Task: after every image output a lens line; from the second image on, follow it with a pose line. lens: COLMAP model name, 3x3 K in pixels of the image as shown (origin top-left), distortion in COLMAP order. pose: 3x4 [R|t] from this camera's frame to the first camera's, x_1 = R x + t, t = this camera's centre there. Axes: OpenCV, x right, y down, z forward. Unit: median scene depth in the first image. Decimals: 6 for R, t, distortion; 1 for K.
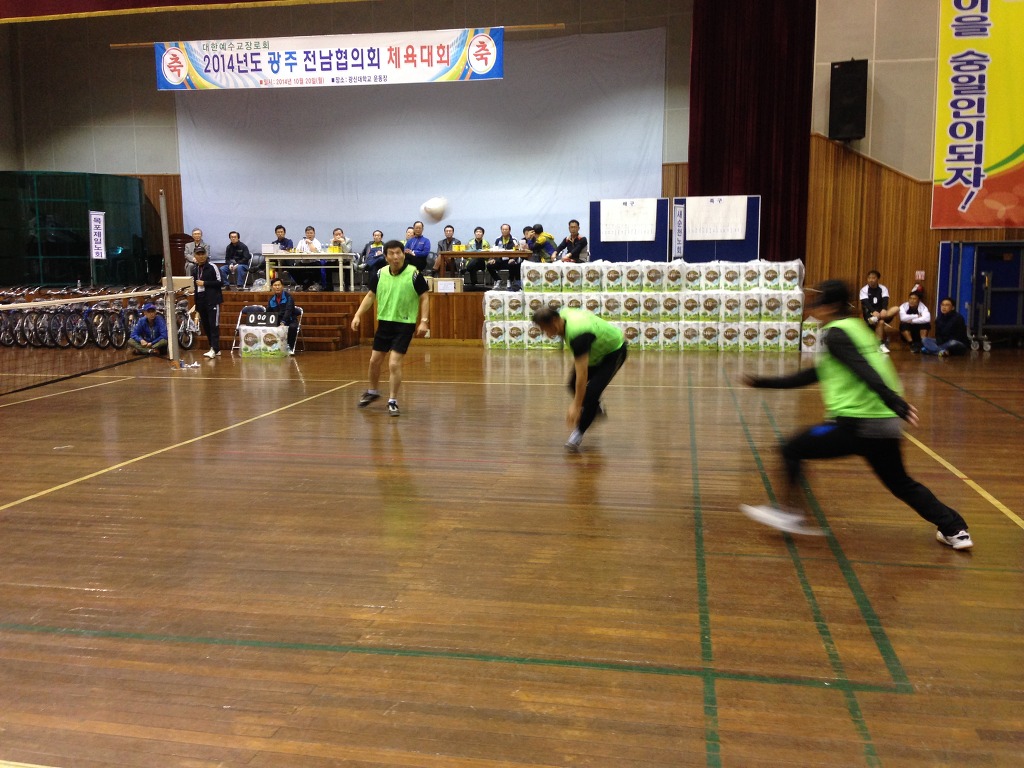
lens RADIAL K [[936.0, 0, 506.9], [0, 936.0, 386.6], [0, 0, 1]] dist [0.051632, 0.000000]
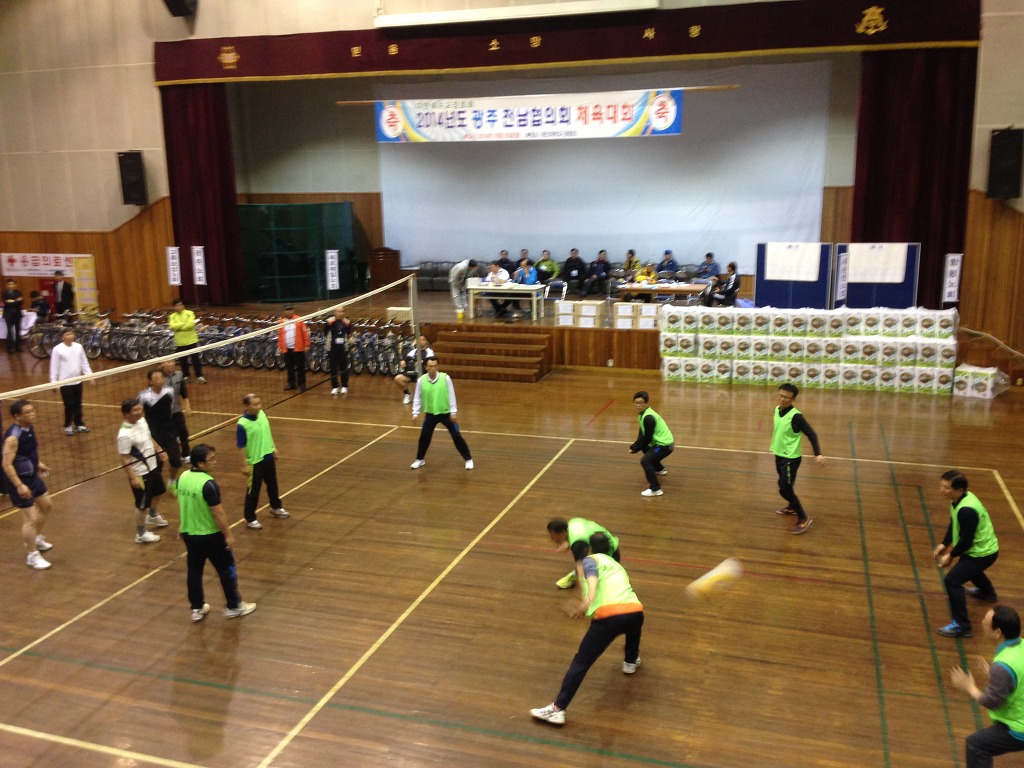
lens RADIAL K [[936.0, 0, 504.0], [0, 936.0, 377.4], [0, 0, 1]] dist [0.051632, 0.000000]
pose [[0.990883, 0.016982, -0.133651, -0.062021], [-0.006293, 0.996775, 0.079995, -0.134872], [0.134578, -0.078424, 0.987795, -0.170942]]
